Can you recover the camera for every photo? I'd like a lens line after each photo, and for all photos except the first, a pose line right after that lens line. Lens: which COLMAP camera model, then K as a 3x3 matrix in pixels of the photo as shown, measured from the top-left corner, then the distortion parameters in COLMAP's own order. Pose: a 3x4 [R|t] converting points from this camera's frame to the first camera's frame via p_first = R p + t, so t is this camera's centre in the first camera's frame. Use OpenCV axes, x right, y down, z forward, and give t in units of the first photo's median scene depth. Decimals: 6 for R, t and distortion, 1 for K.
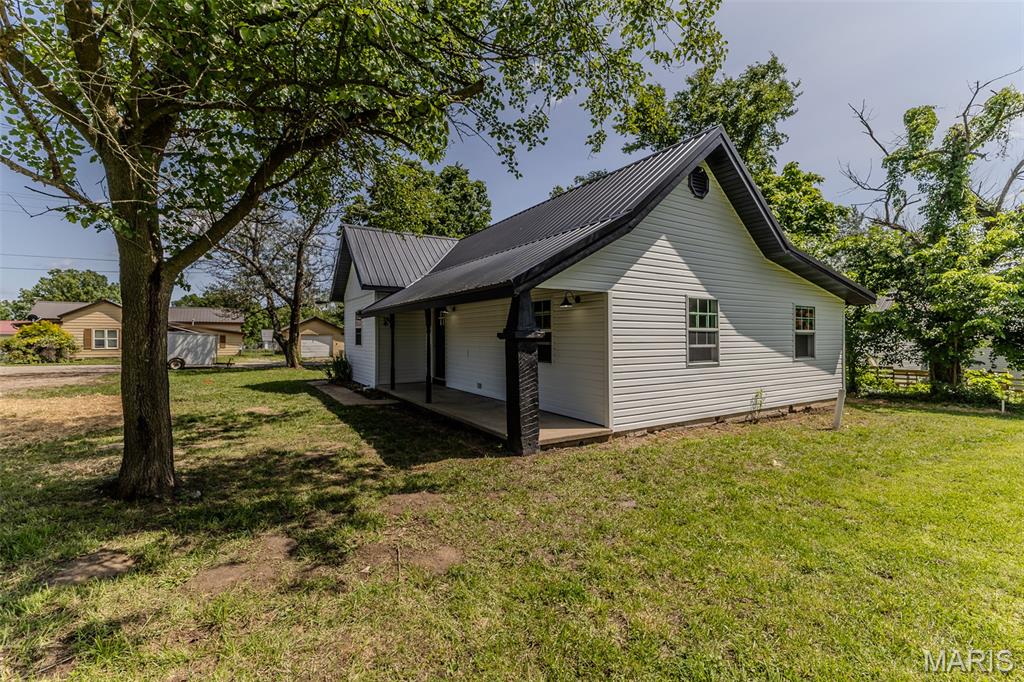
lens RADIAL K [[439.3, 0, 511.8], [0, 439.3, 343.6], [0, 0, 1]] dist [0.007746, -0.001720]
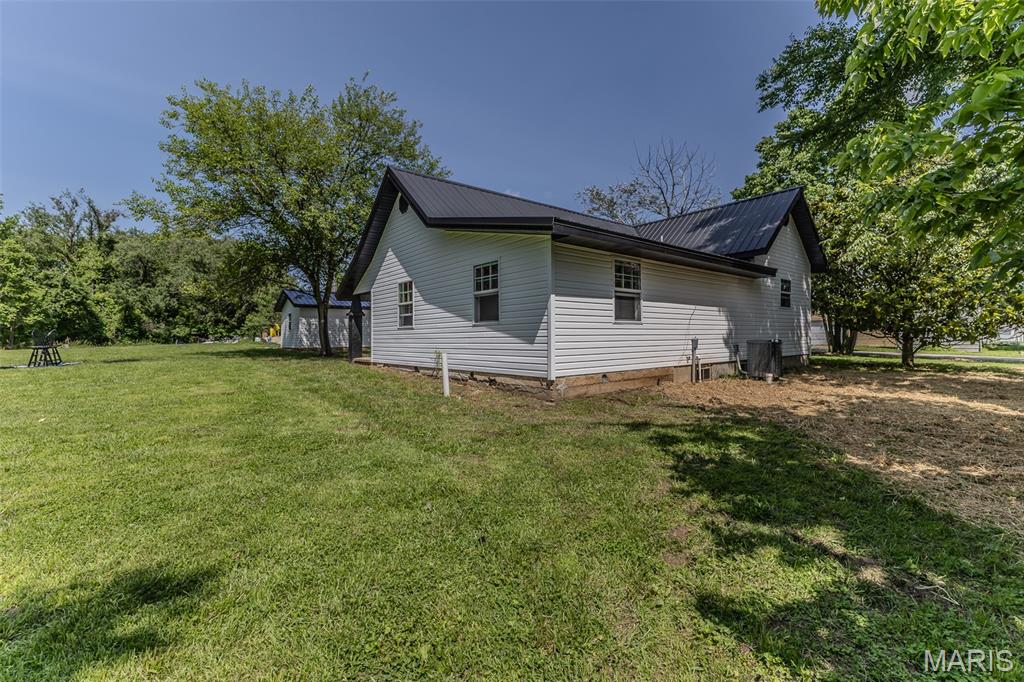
lens RADIAL K [[439.3, 0, 511.8], [0, 439.3, 336.8], [0, 0, 1]] dist [0.007746, -0.001720]
pose [[0.138305, 0.005382, -0.990375, 1.818516], [0.003288, 0.999977, 0.005893, 0.067099], [0.990384, -0.004071, 0.138285, 1.092646]]
